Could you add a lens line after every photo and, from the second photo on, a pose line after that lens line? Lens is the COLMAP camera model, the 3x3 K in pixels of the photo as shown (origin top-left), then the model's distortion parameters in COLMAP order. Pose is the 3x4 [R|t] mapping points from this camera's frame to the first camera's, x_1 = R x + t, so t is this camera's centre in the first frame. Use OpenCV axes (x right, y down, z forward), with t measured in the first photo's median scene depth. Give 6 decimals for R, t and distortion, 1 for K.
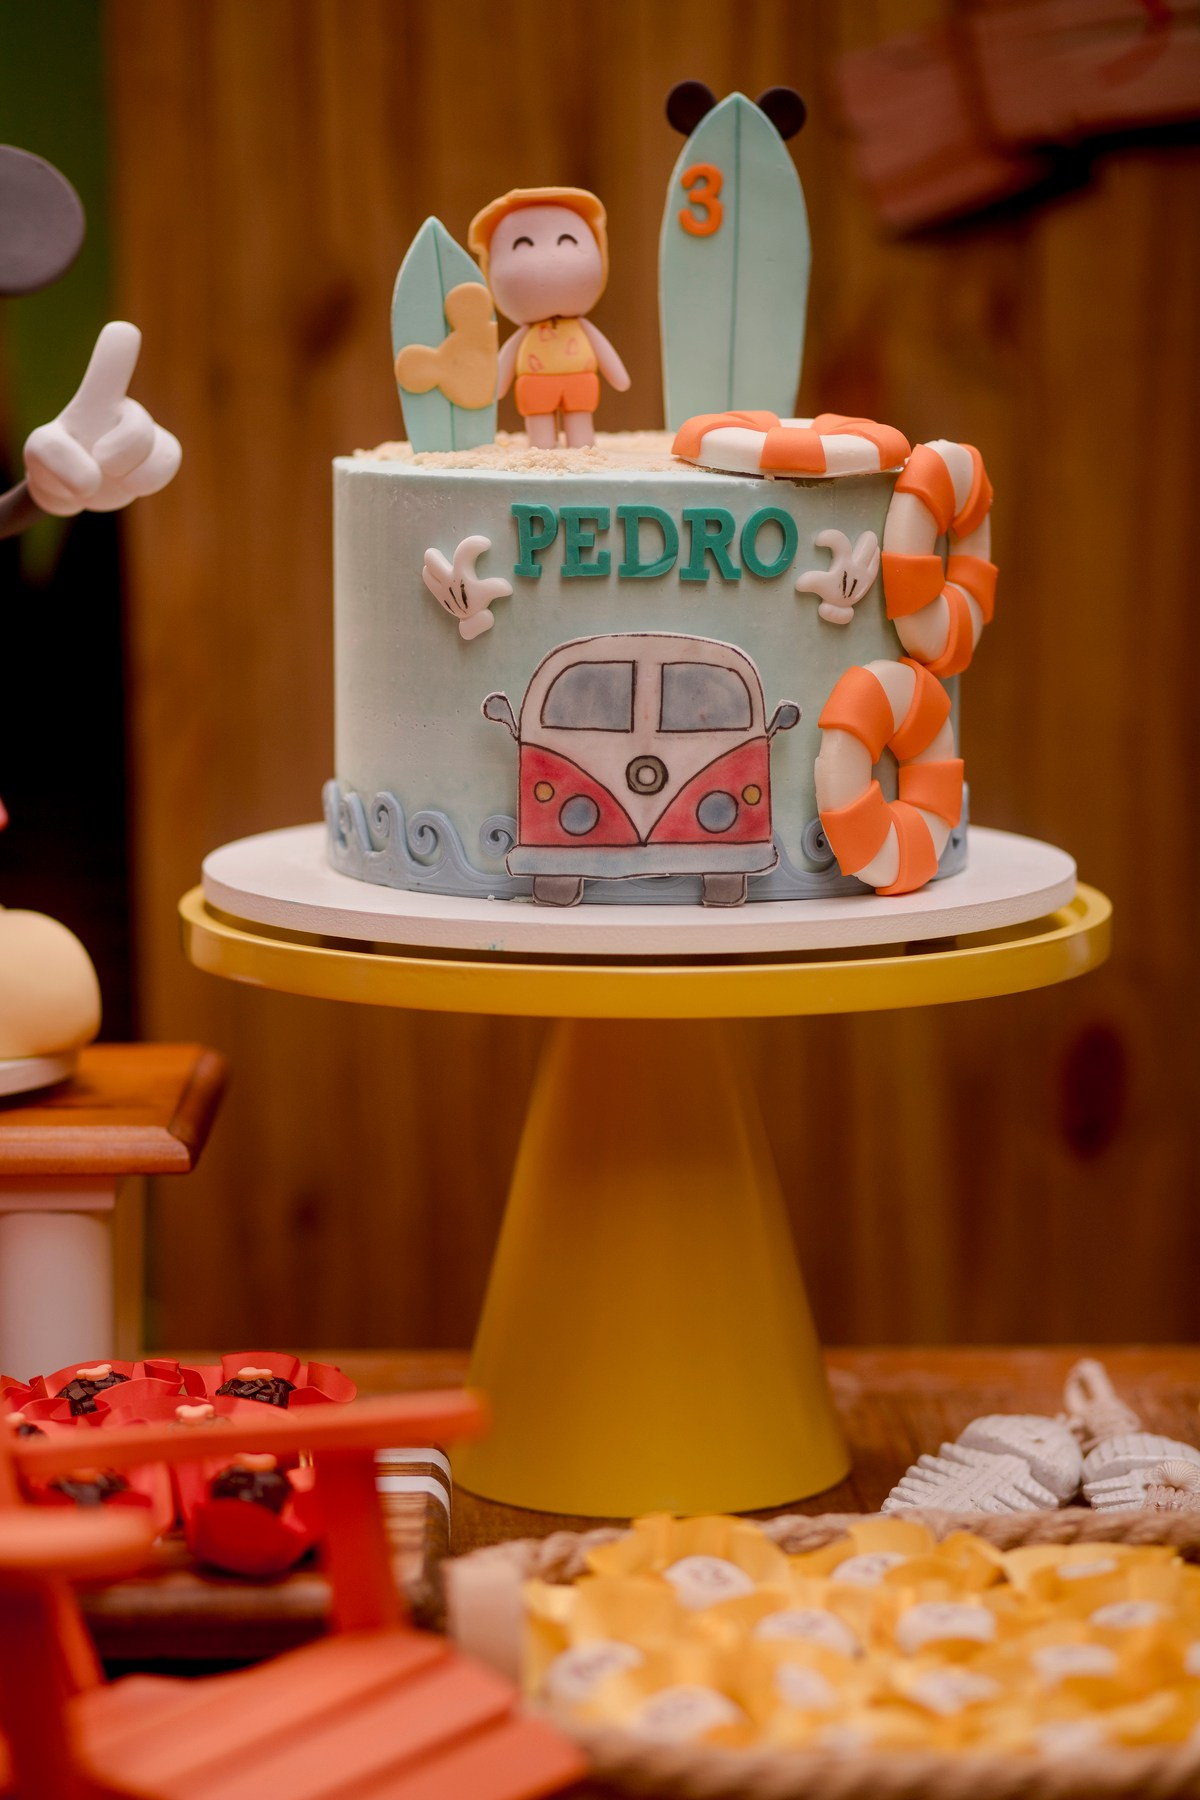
lens RADIAL K [[4907.6, 0, 567.8], [0, 4907.6, 902.6], [0, 0, 1]] dist [0.140964, 0.000000]
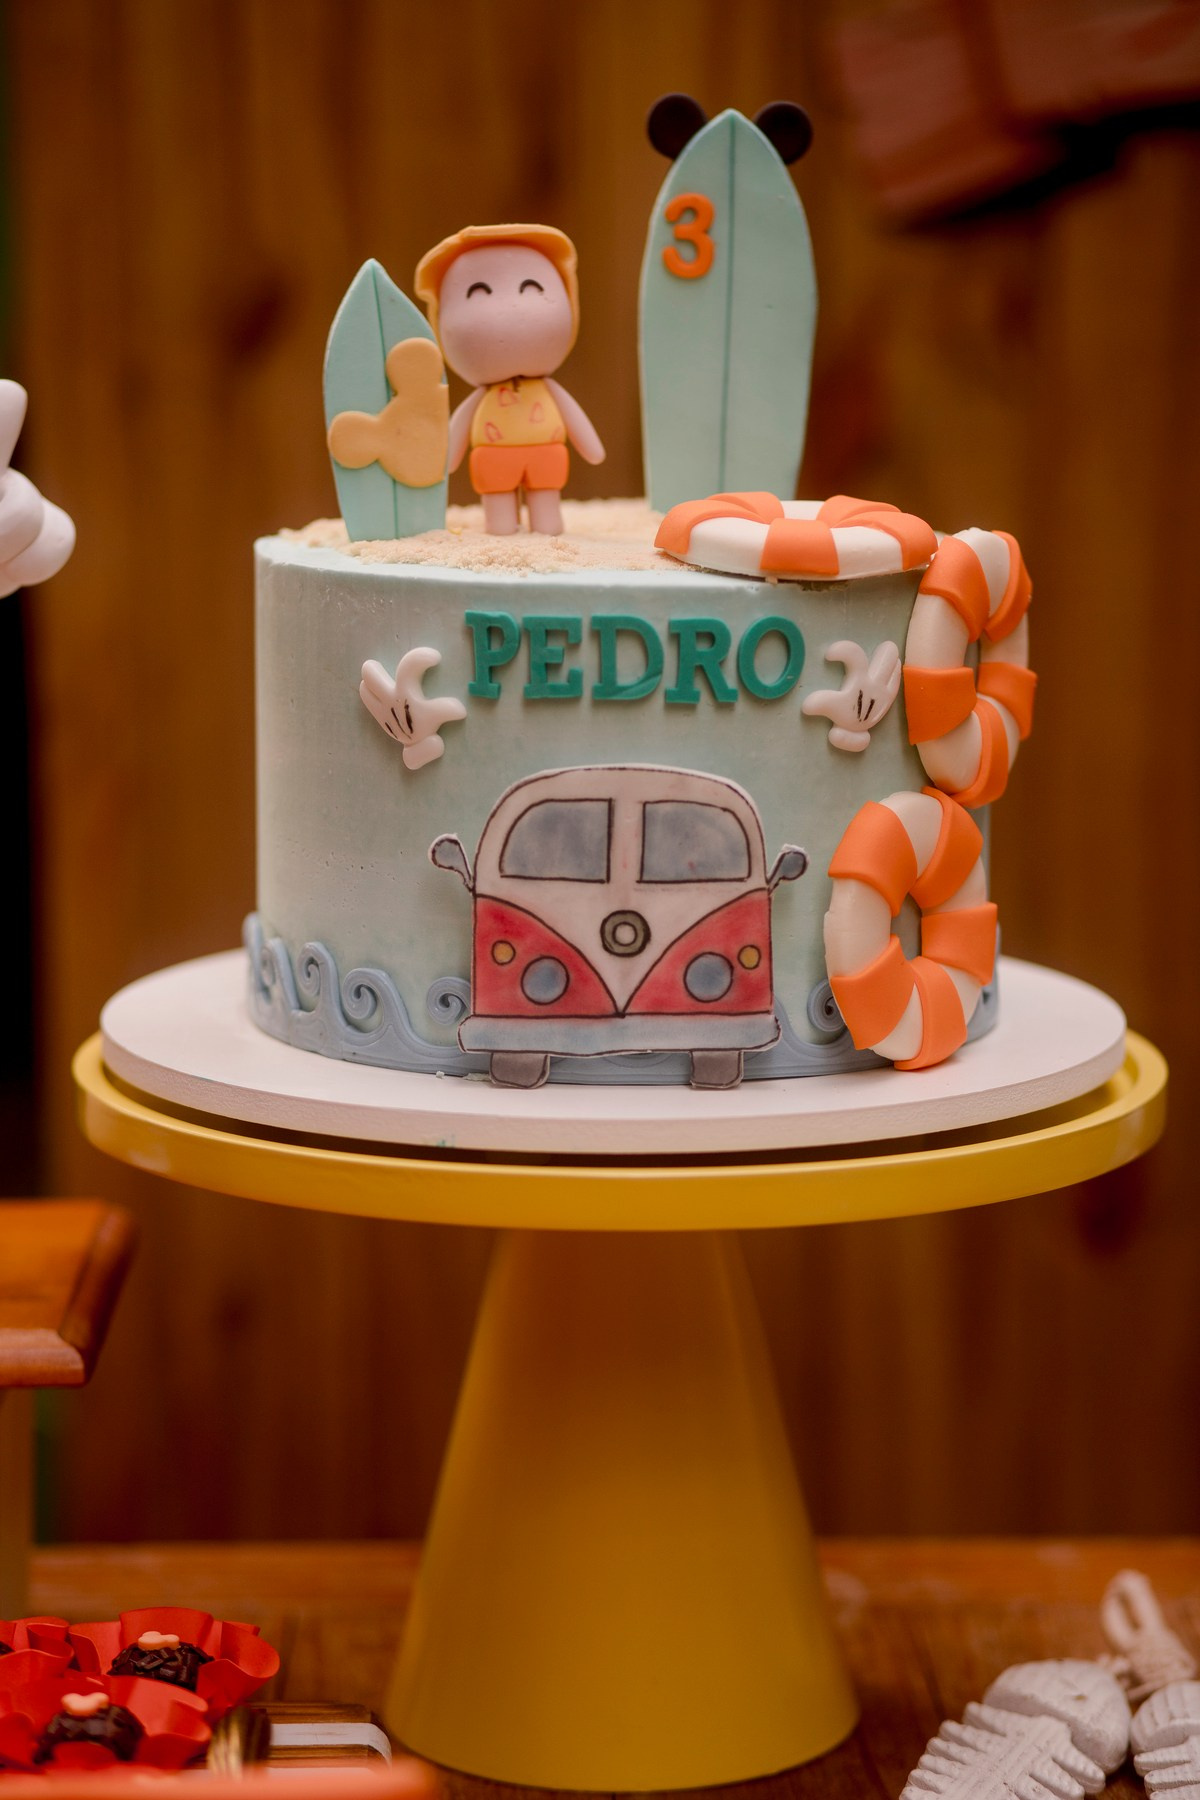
lens RADIAL K [[4907.6, 0, 597.2], [0, 4907.6, 905.5], [0, 0, 1]] dist [0.140964, 0.000000]
pose [[0.999850, 0.001993, 0.017211, -0.003158], [-0.002503, 0.999557, 0.029643, -0.054012], [-0.017145, -0.029682, 0.999412, 0.152916]]
